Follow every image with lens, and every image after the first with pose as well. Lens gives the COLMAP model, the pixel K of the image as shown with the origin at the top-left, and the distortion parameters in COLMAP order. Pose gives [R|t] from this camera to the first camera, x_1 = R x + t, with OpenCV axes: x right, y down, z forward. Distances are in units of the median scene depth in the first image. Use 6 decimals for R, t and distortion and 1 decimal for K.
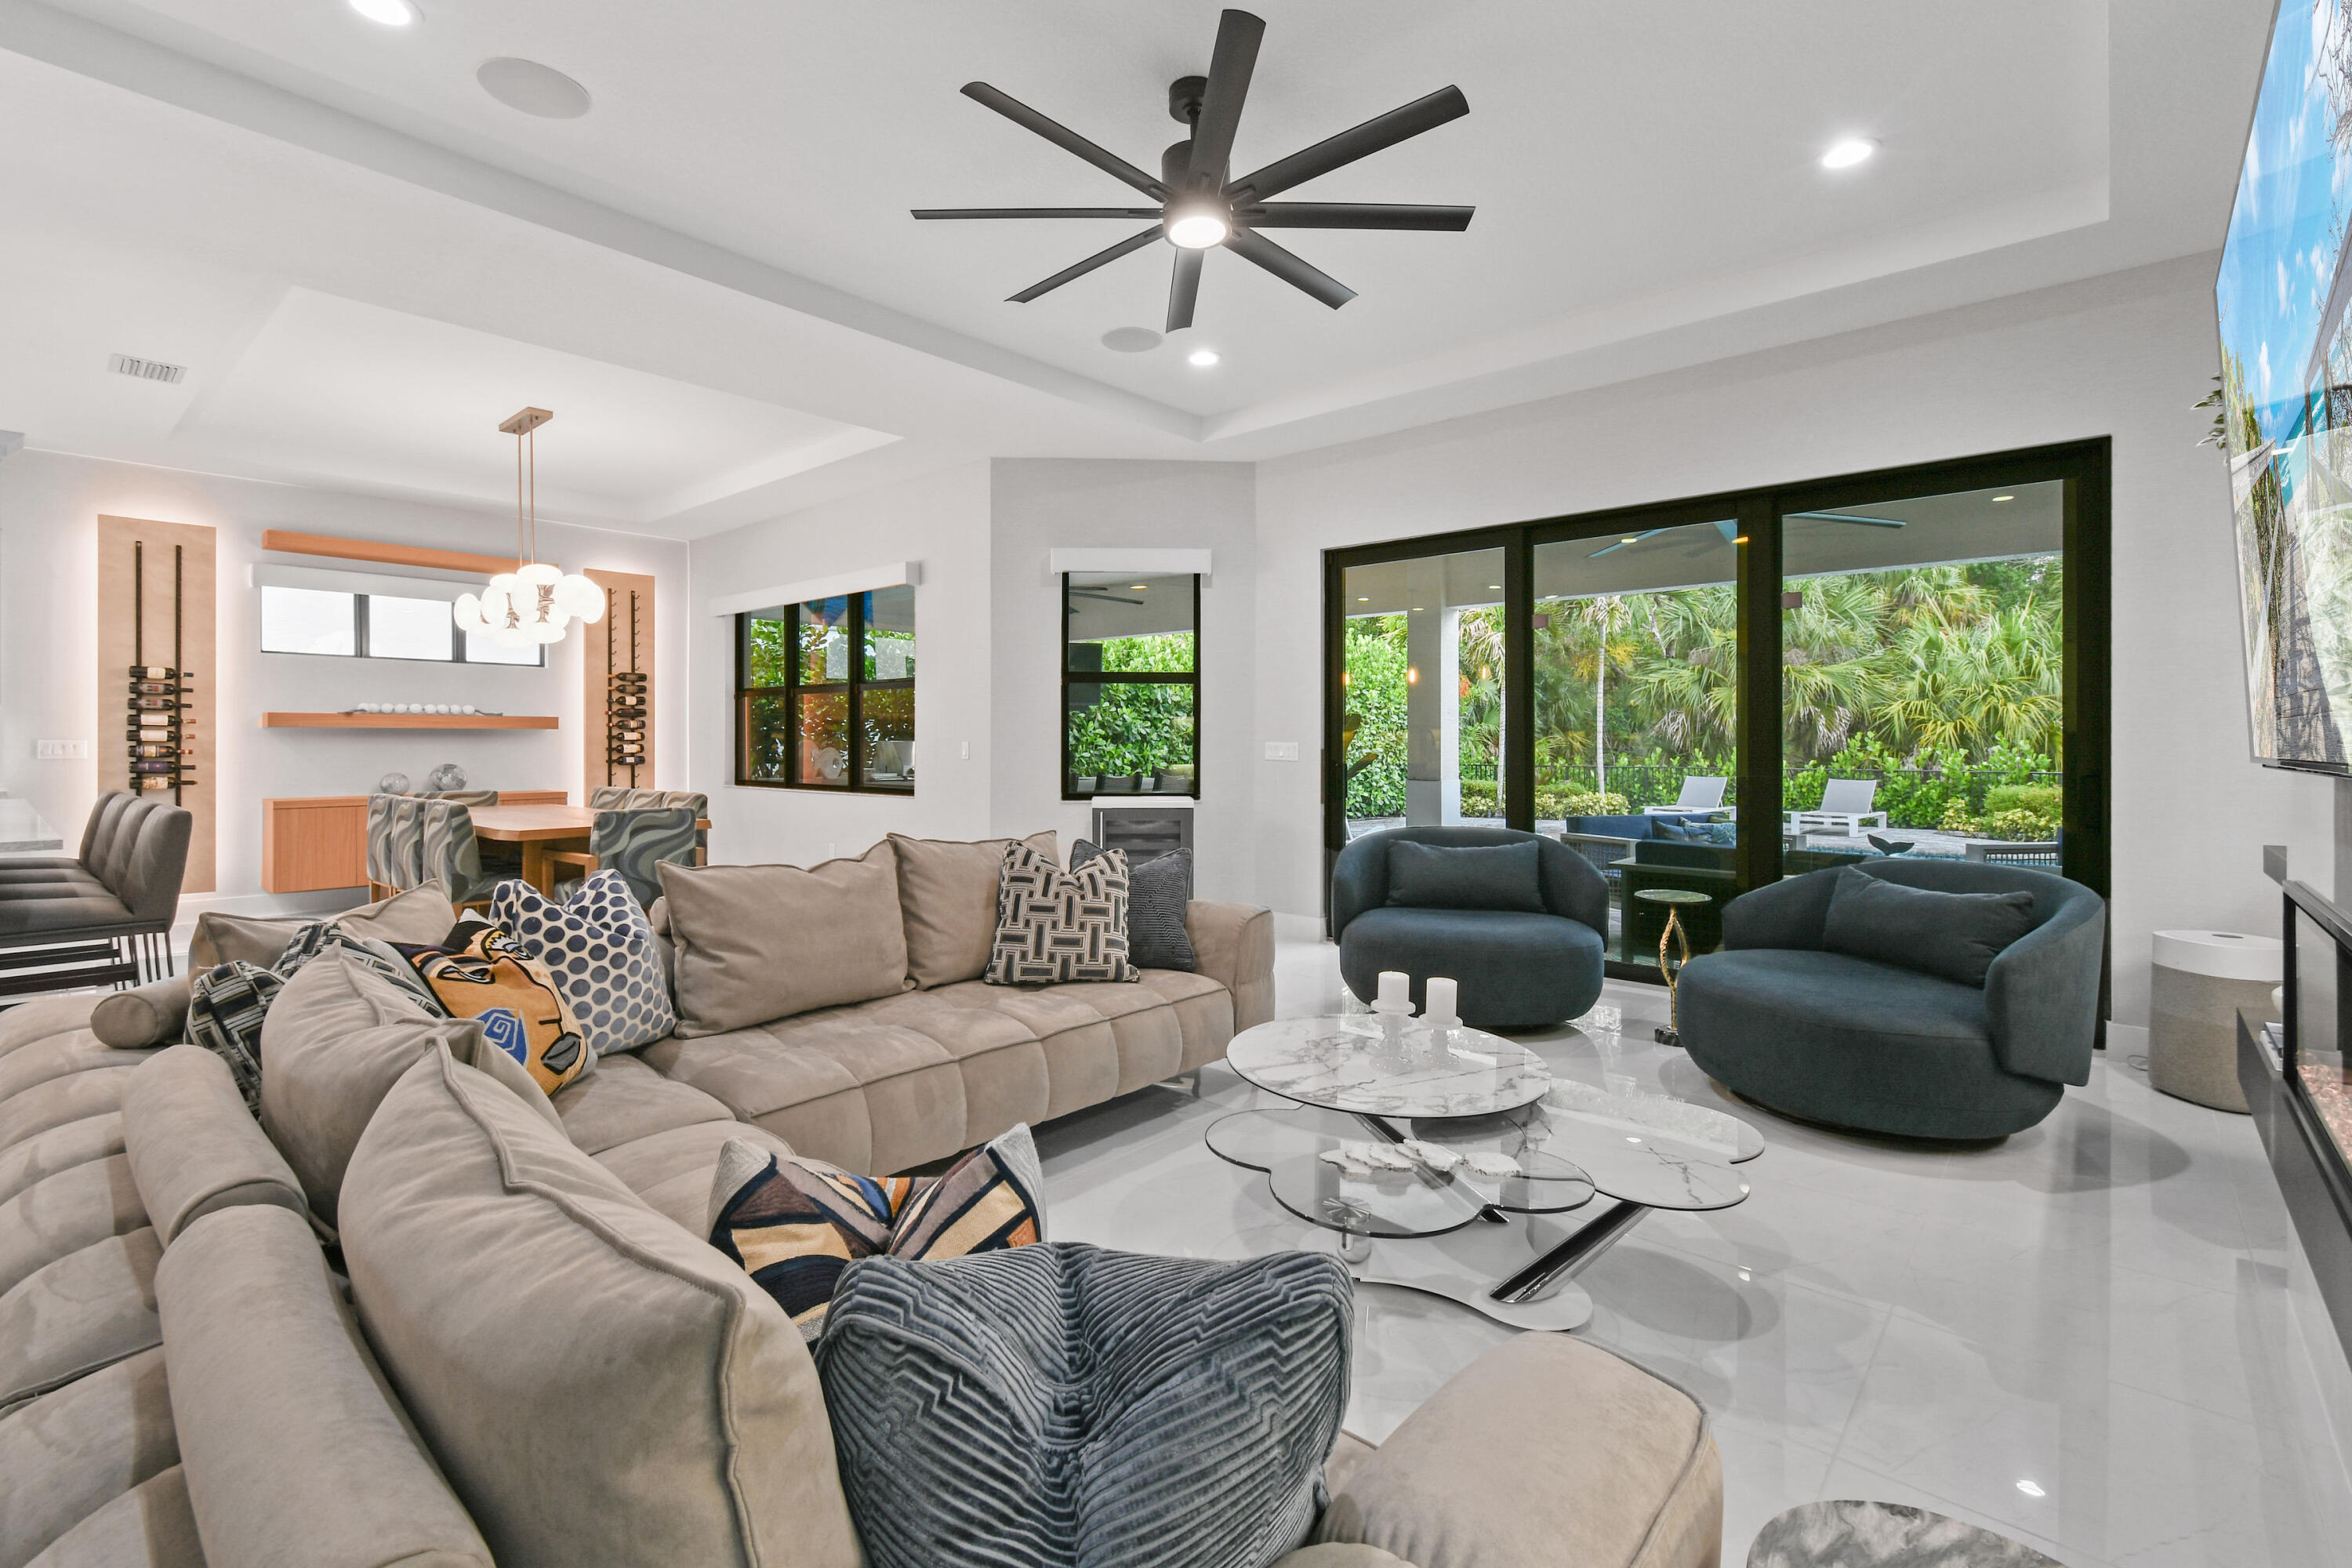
lens RADIAL K [[1051.1, 0, 1172.8], [0, 1051.1, 749.3], [0, 0, 1]] dist [0.009062, -0.003307]
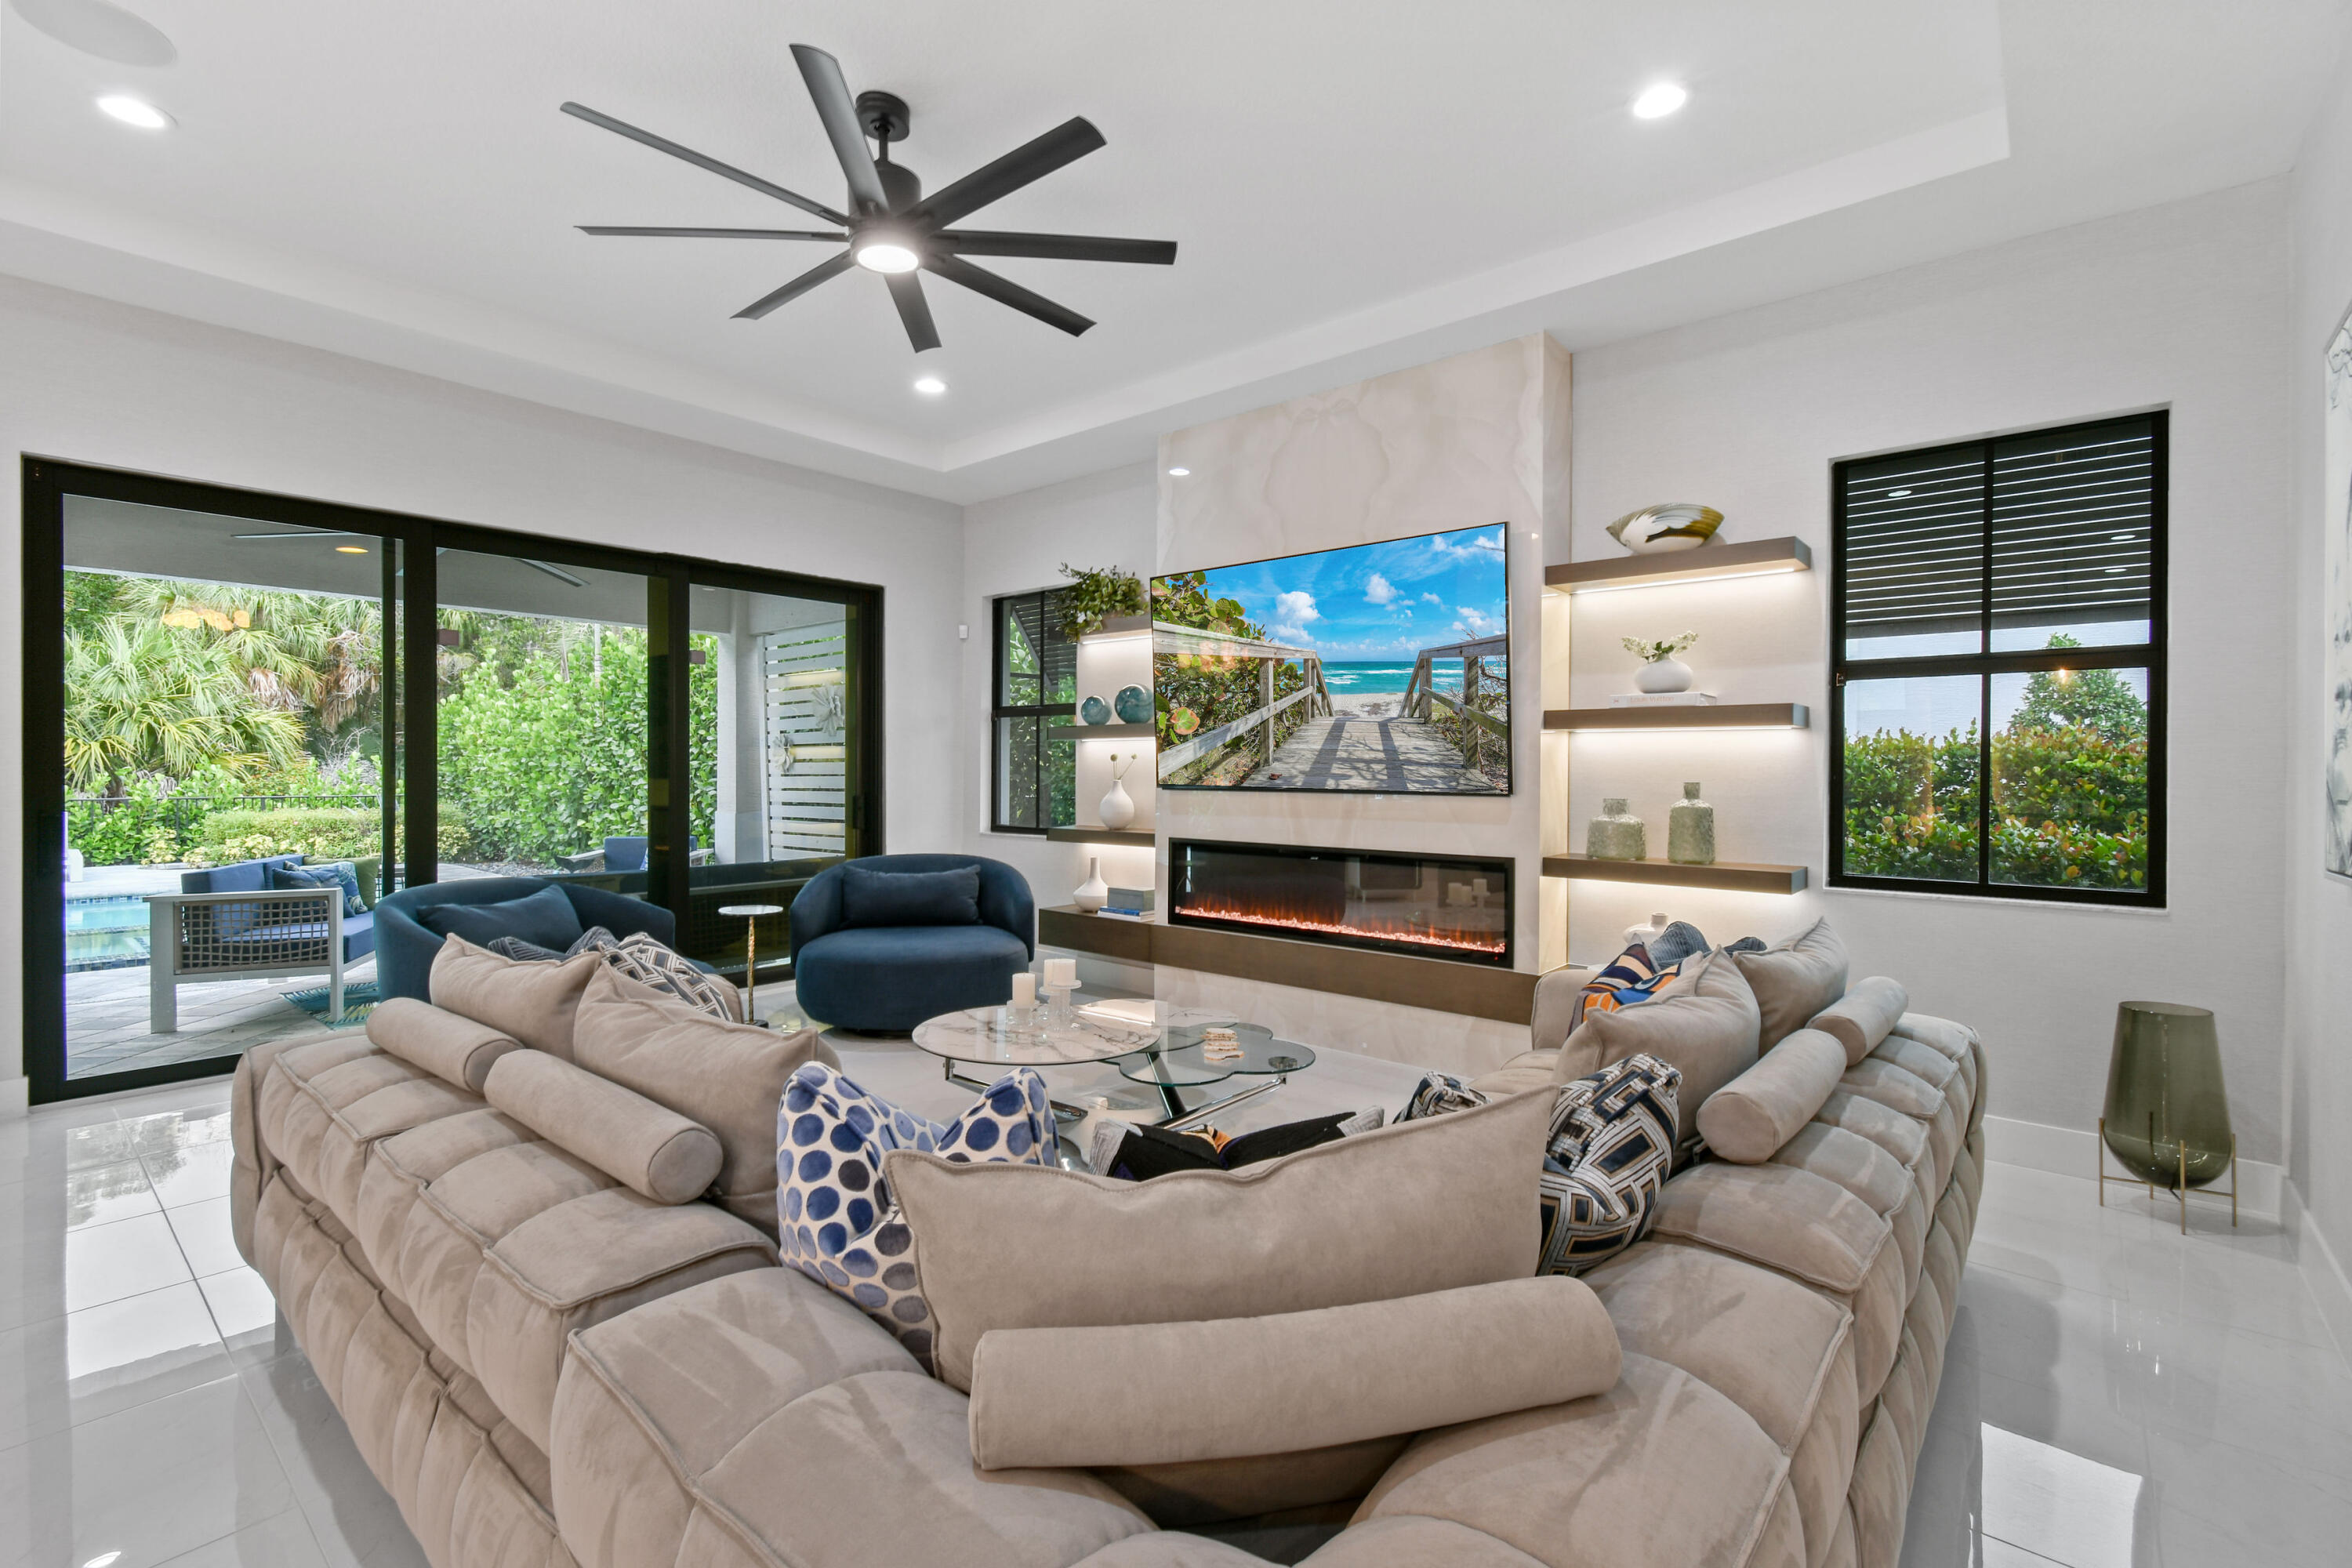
lens RADIAL K [[1051.1, 0, 1182.0], [0, 1051.1, 780.5], [0, 0, 1]] dist [0.009062, -0.003307]
pose [[-0.016093, -0.013539, 0.999779, -0.426634], [0.002183, 0.999905, 0.013576, -0.011592], [-0.999868, 0.002401, -0.016062, 0.333242]]
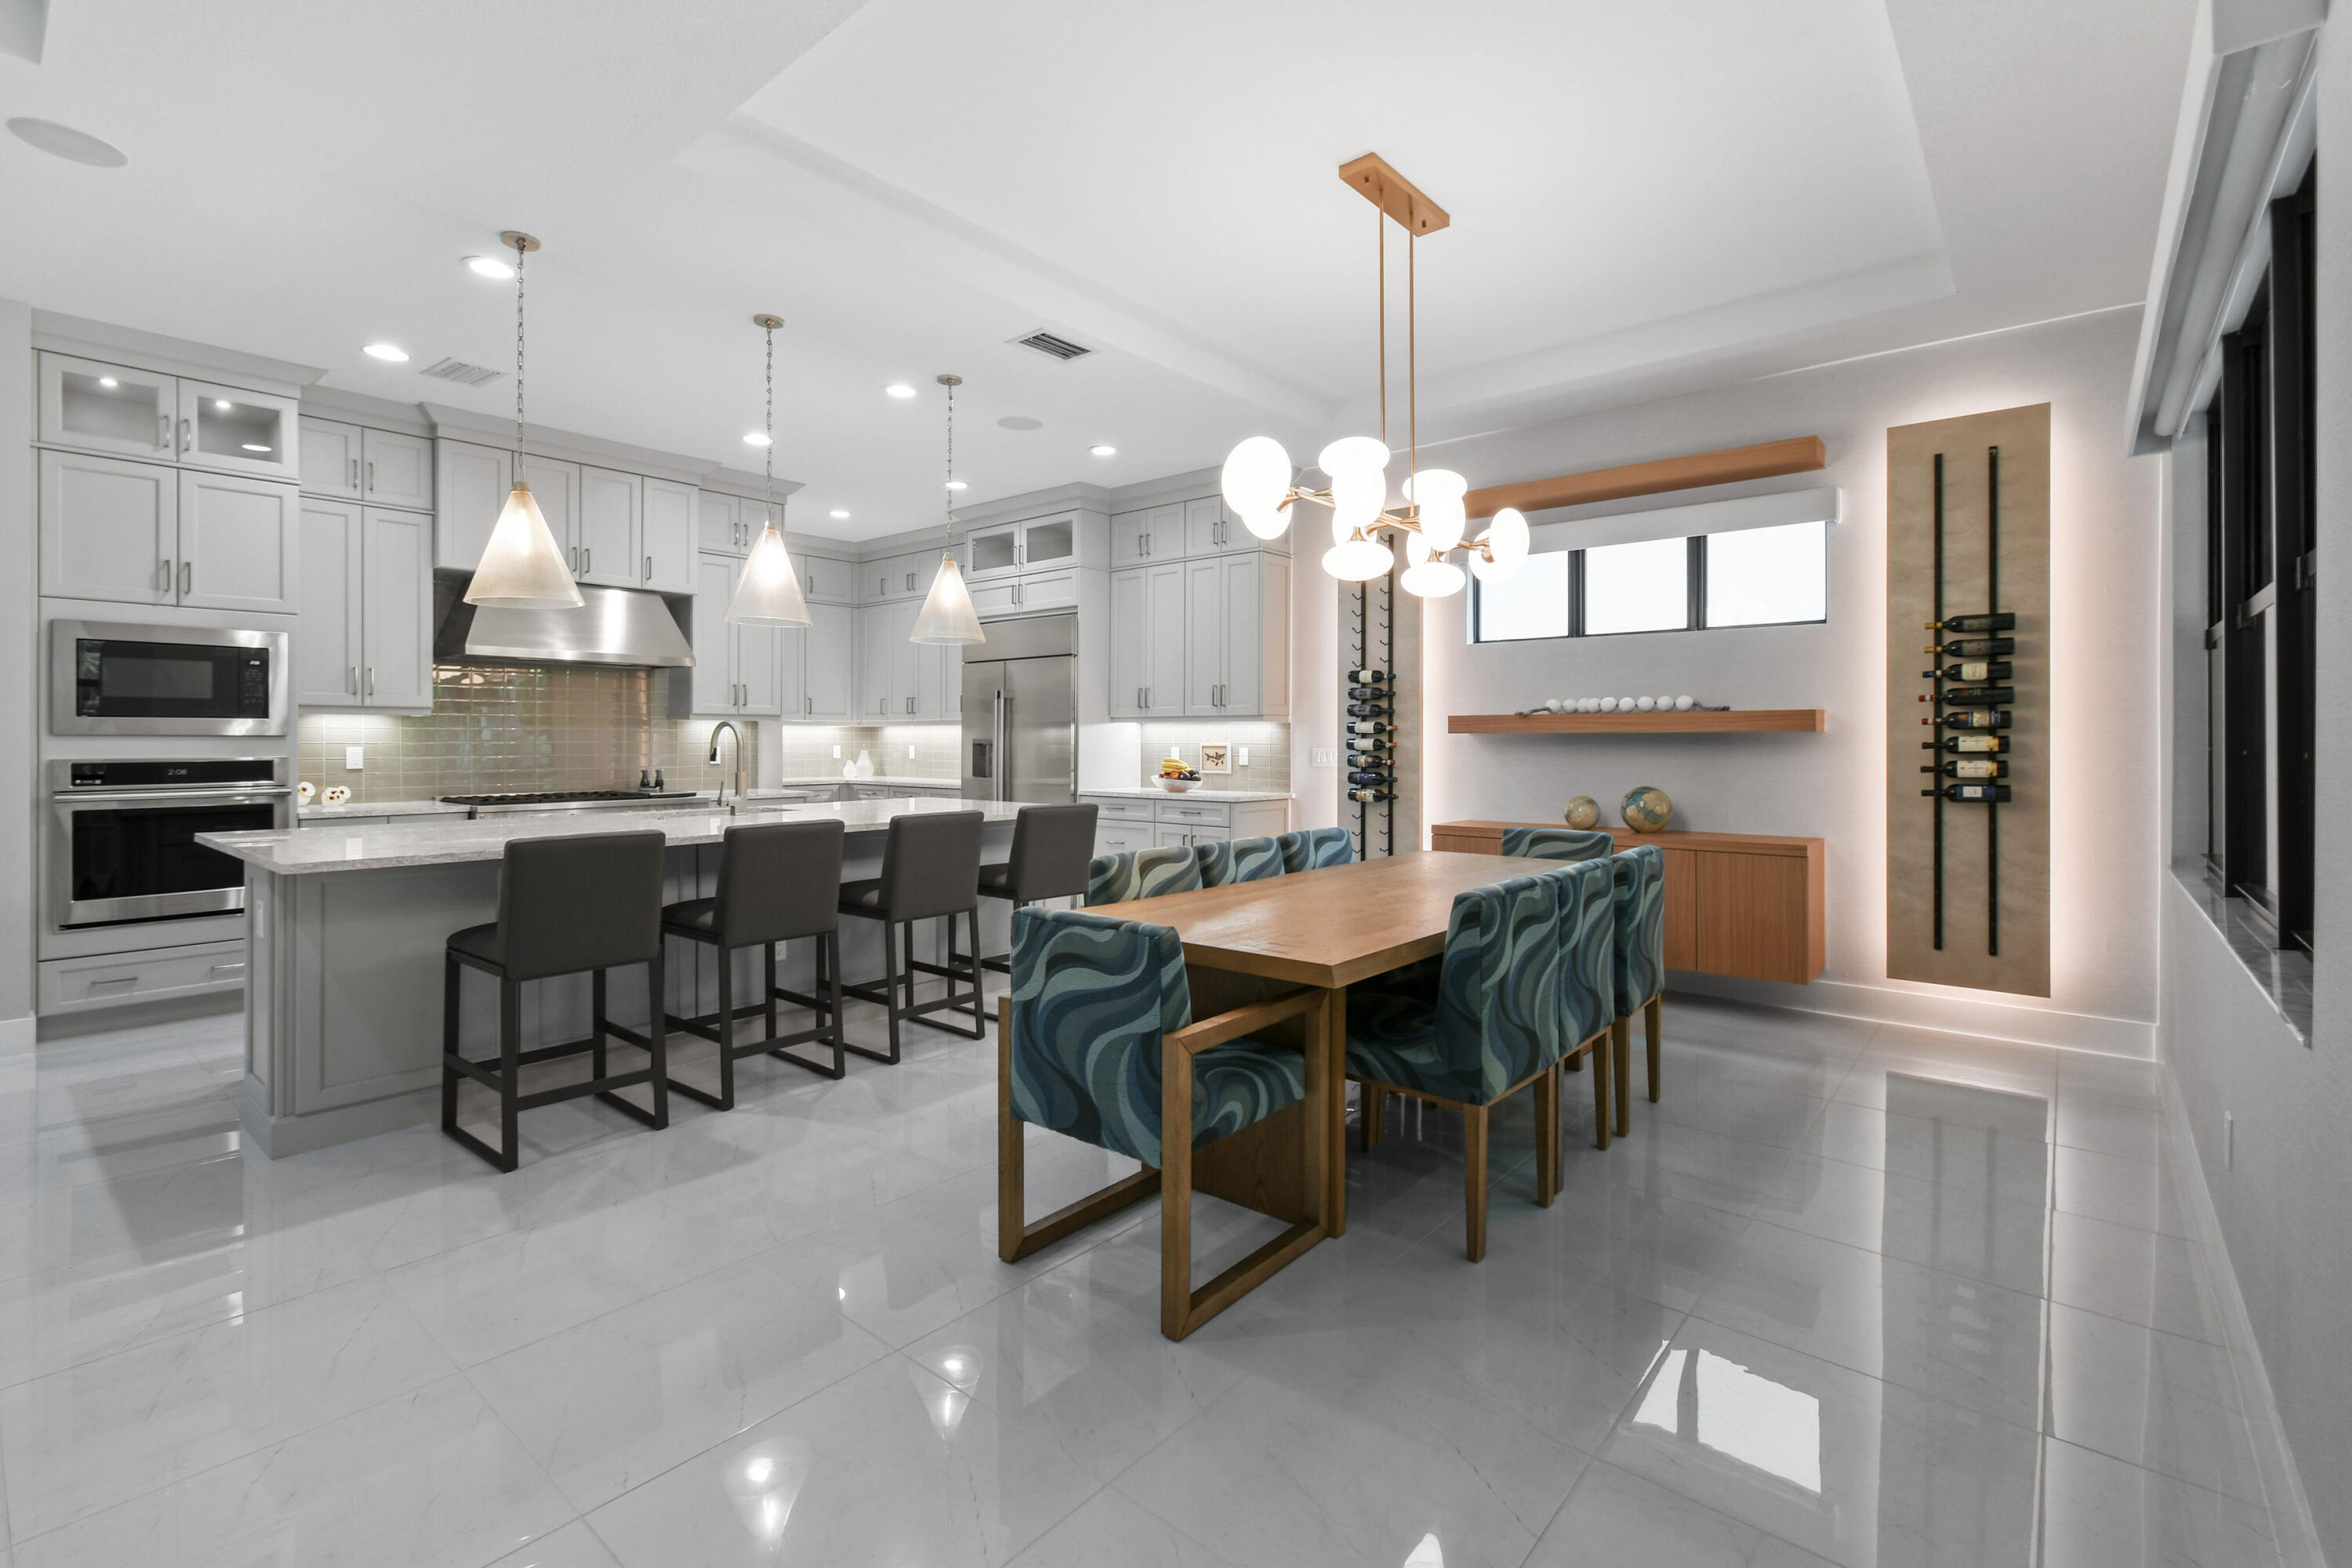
lens RADIAL K [[1051.1, 0, 1189.9], [0, 1051.1, 736.8], [0, 0, 1]] dist [0.009062, -0.003307]
pose [[0.023287, -0.004304, -0.999720, -0.044641], [-0.008165, 0.999957, -0.004495, -0.013788], [0.999695, 0.008267, 0.023251, 0.807183]]
